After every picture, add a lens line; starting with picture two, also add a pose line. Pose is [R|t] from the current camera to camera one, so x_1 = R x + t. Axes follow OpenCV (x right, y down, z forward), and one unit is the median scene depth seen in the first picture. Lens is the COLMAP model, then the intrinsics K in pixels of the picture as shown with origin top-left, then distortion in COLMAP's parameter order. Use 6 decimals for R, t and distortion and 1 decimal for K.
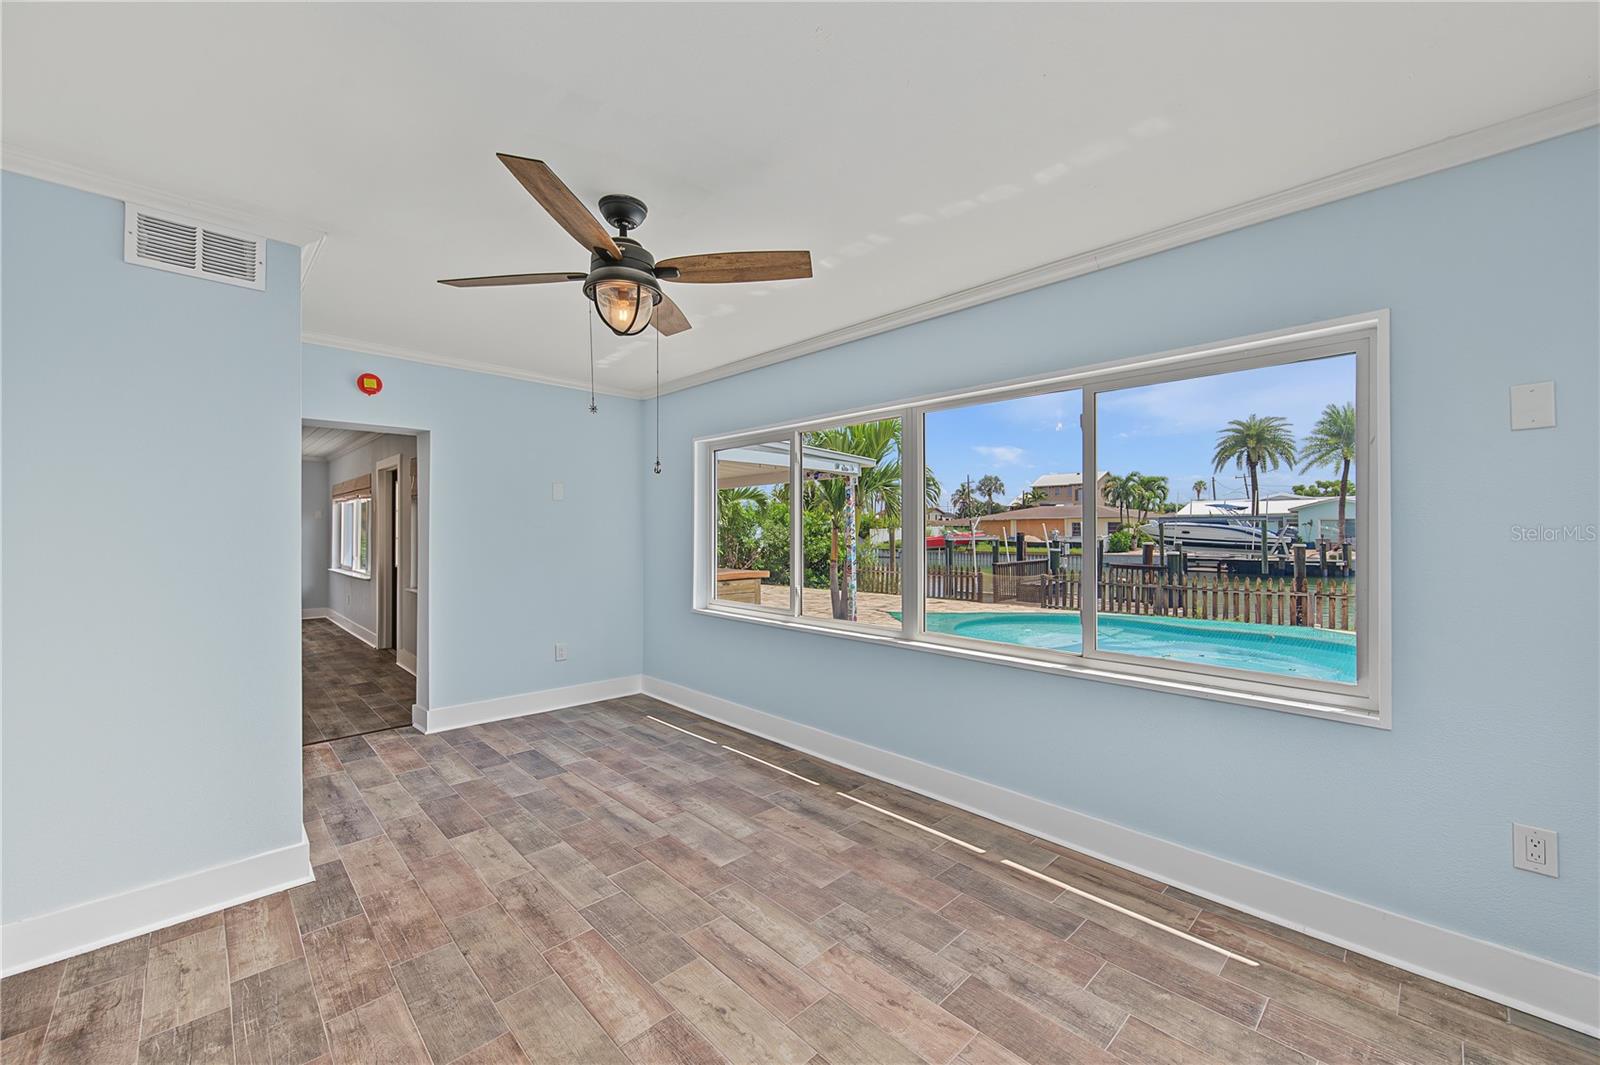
lens RADIAL K [[629.0, 0, 802.0], [0, 629.0, 546.9], [0, 0, 1]] dist [0.007575, -0.002393]
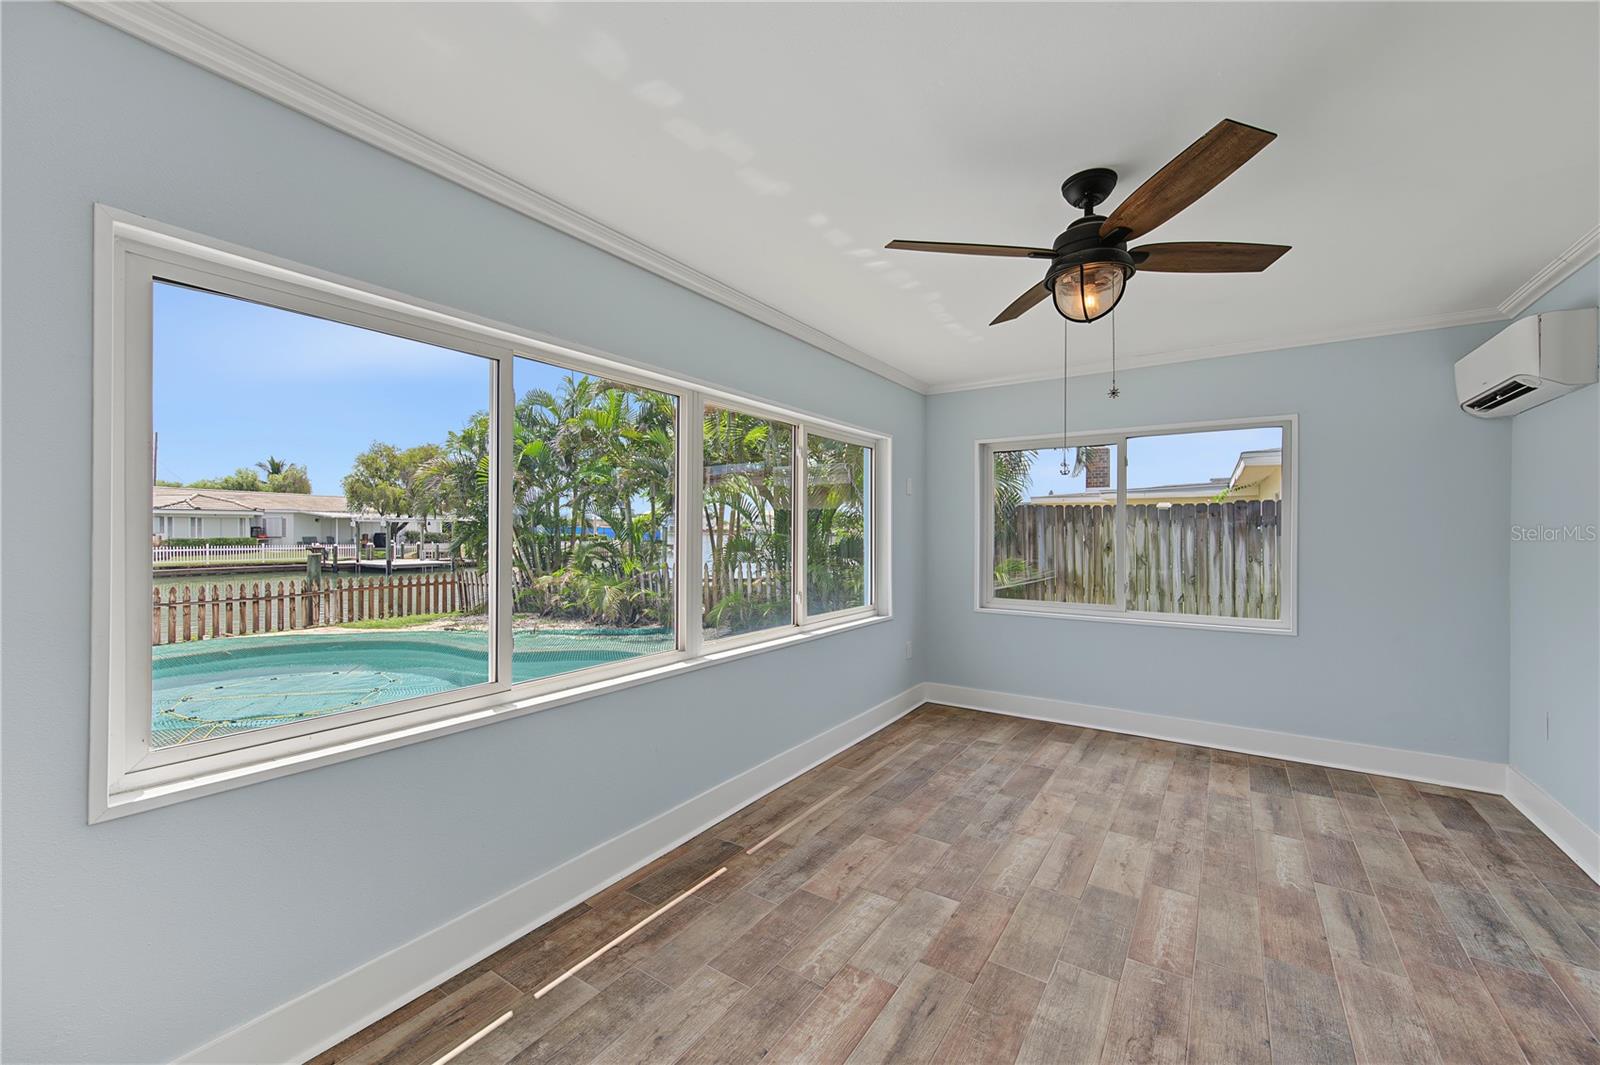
lens RADIAL K [[629.0, 0, 805.9], [0, 629.0, 527.1], [0, 0, 1]] dist [0.007575, -0.002393]
pose [[-0.210448, 0.009285, 0.977561, -0.968939], [0.025925, 0.999656, -0.003914, -0.032938], [-0.977261, 0.024520, -0.210616, 1.387656]]
